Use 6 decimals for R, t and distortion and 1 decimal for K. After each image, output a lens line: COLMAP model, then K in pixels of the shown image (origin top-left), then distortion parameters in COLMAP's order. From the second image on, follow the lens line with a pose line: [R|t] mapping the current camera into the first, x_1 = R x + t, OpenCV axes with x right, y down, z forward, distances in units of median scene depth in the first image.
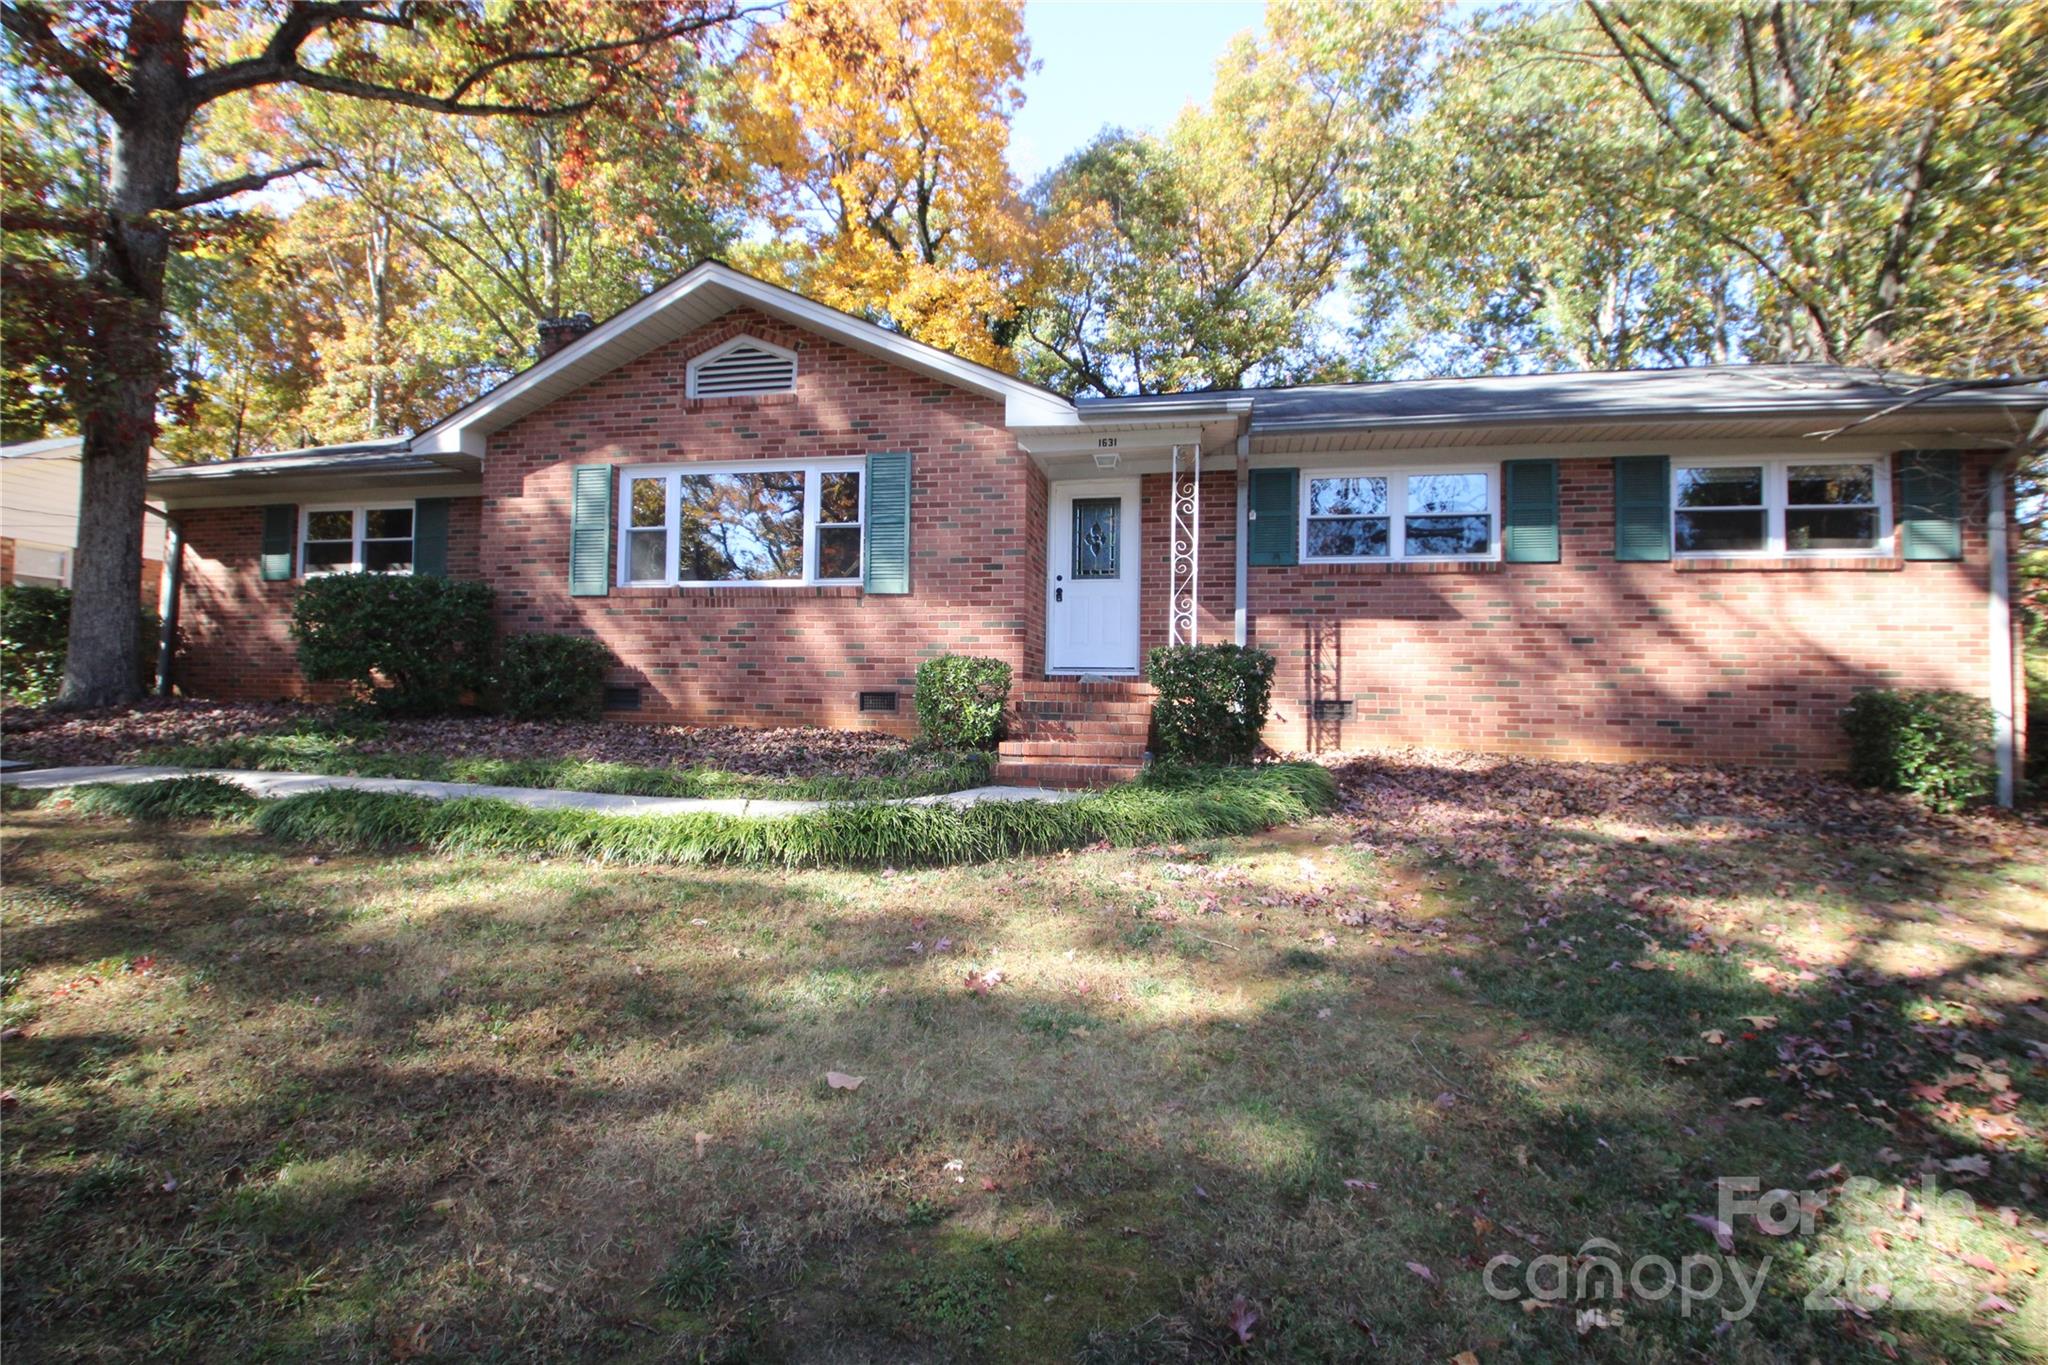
lens RADIAL K [[989.5, 0, 1024.0], [0, 989.5, 682.5], [0, 0, 1]] dist [0.001202, -0.000608]
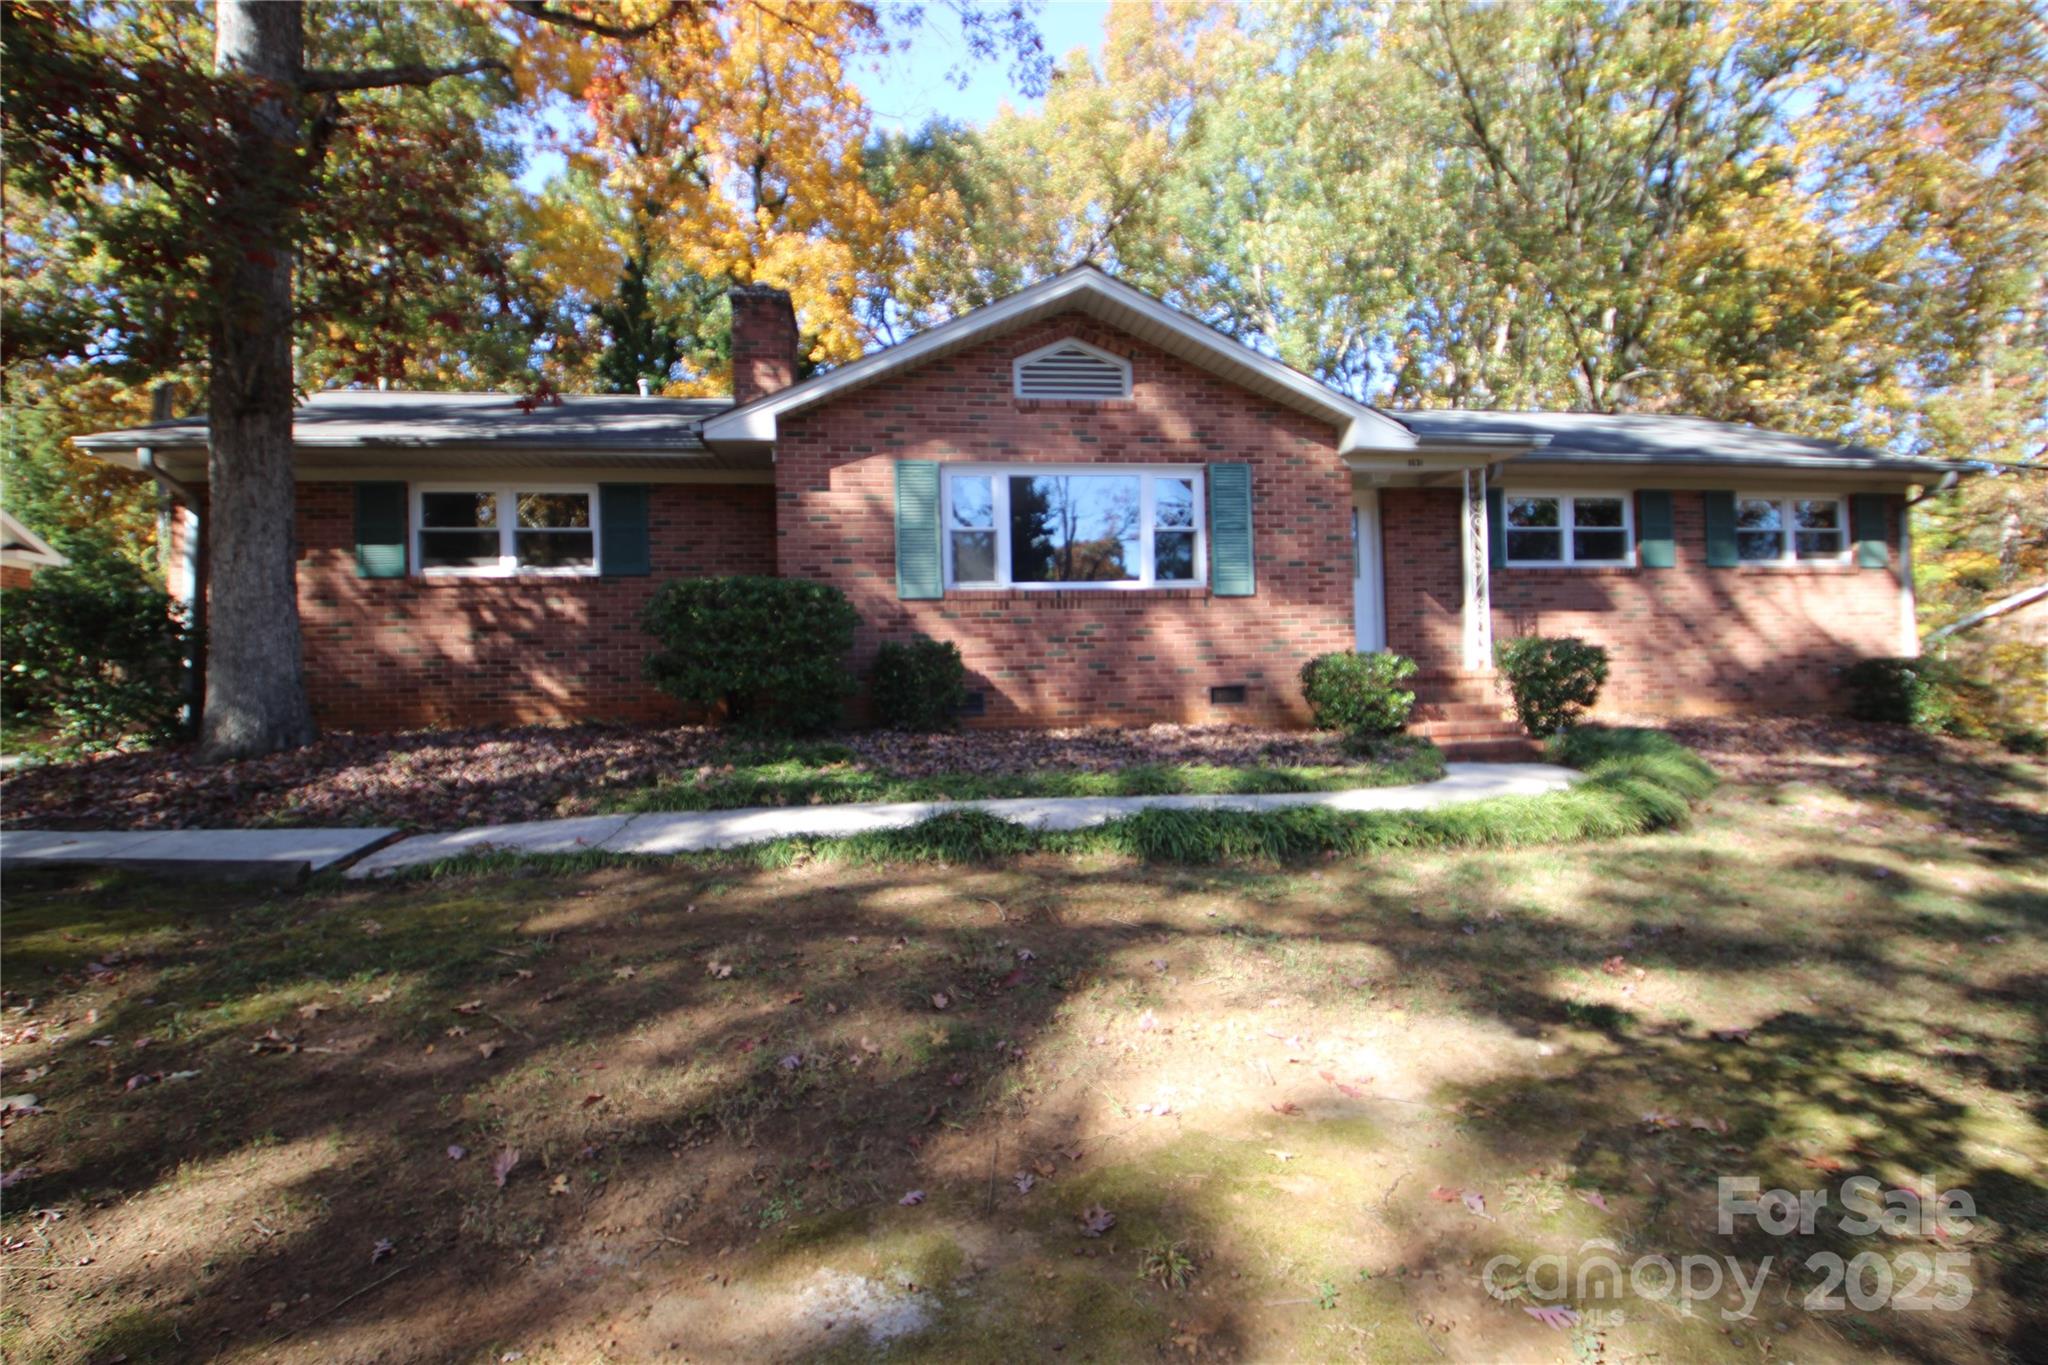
lens RADIAL K [[989.5, 0, 1024.0], [0, 989.5, 682.5], [0, 0, 1]] dist [0.001202, -0.000608]
pose [[0.928410, -0.040574, 0.369336, -0.726643], [0.031877, 0.999053, 0.029623, -0.032454], [-0.370188, -0.015729, 0.928824, 0.077403]]
